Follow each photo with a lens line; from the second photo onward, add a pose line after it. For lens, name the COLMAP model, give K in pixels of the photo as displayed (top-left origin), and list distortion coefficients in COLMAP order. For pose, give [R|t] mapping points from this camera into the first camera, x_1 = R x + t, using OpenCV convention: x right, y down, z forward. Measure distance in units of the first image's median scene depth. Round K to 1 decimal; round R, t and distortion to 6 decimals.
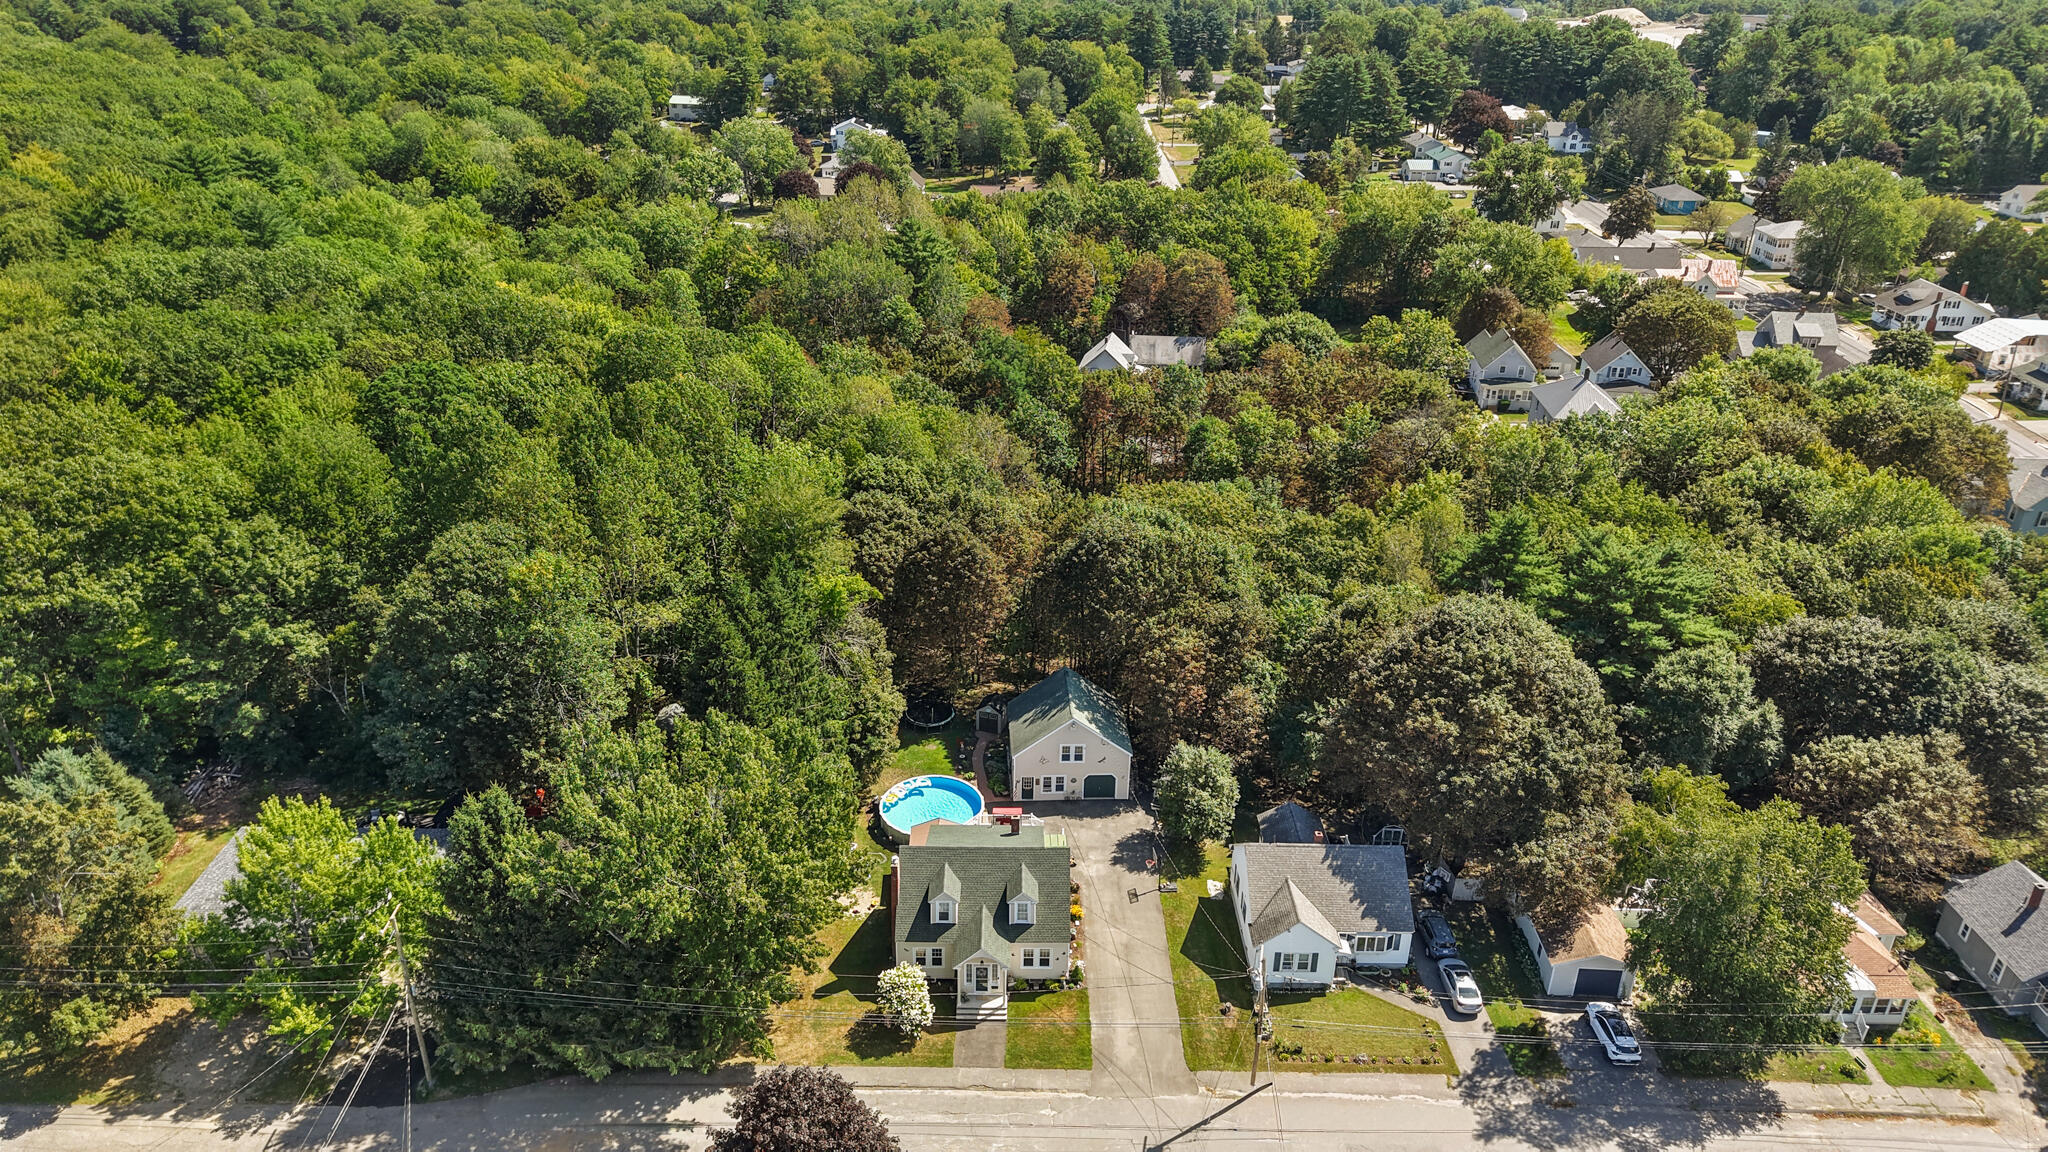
lens RADIAL K [[1365.7, 0, 1024.0], [0, 1365.7, 576.0], [0, 0, 1]] dist [0.052192, -0.076962]
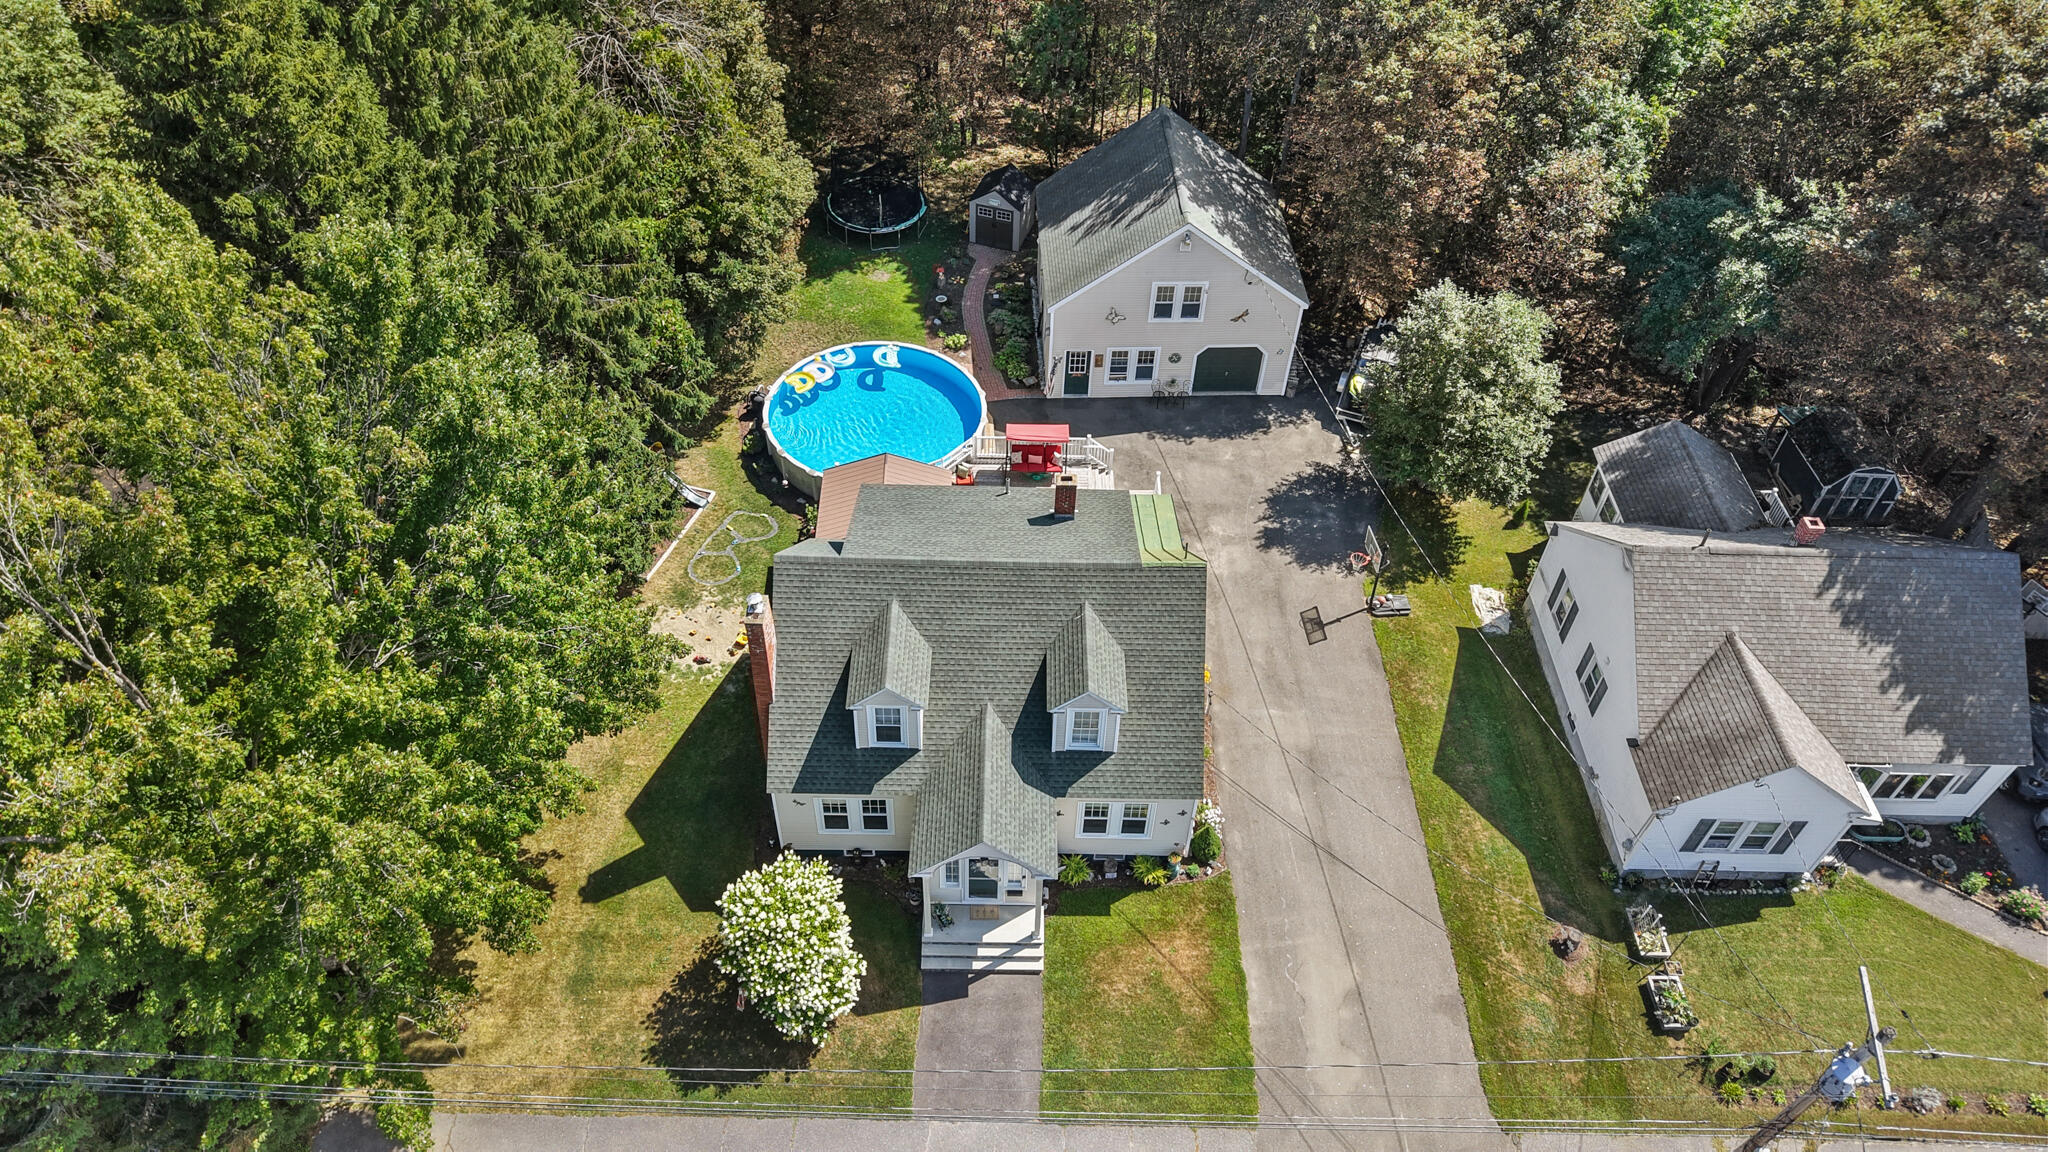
lens RADIAL K [[1365.7, 0, 1024.0], [0, 1365.7, 576.0], [0, 0, 1]] dist [0.052192, -0.076962]
pose [[0.999905, 0.011921, 0.006893, -0.019555], [-0.013589, 0.935078, 0.354182, 0.056629], [-0.002223, -0.354242, 0.935151, 0.565559]]
